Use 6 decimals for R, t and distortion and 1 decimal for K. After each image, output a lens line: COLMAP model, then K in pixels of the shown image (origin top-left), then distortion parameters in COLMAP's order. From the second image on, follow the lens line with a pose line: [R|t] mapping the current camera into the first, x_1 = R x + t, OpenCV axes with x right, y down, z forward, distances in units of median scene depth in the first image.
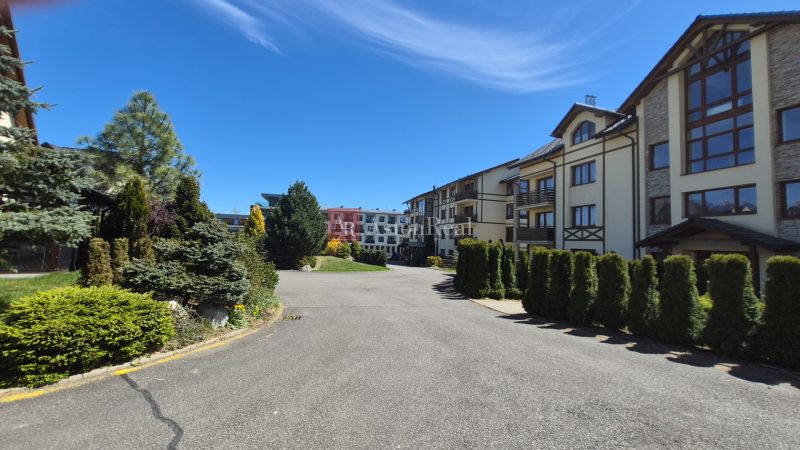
lens RADIAL K [[312.5, 0, 402.8], [0, 312.5, 225.5], [0, 0, 1]] dist [-0.002526, 0.000026]
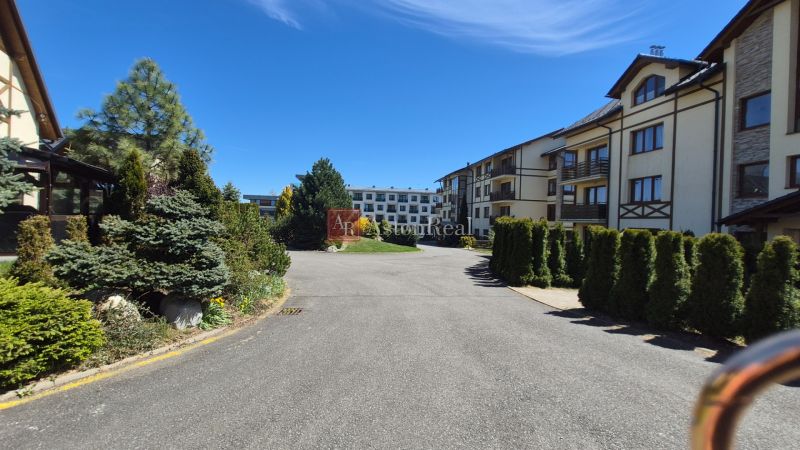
lens RADIAL K [[312.5, 0, 400.8], [0, 312.5, 223.2], [0, 0, 1]] dist [-0.002526, 0.000026]
pose [[0.993599, -0.004470, -0.112877, 0.017178], [0.010830, 0.998383, 0.055797, 0.010278], [0.112445, -0.056662, 0.992041, 0.123235]]
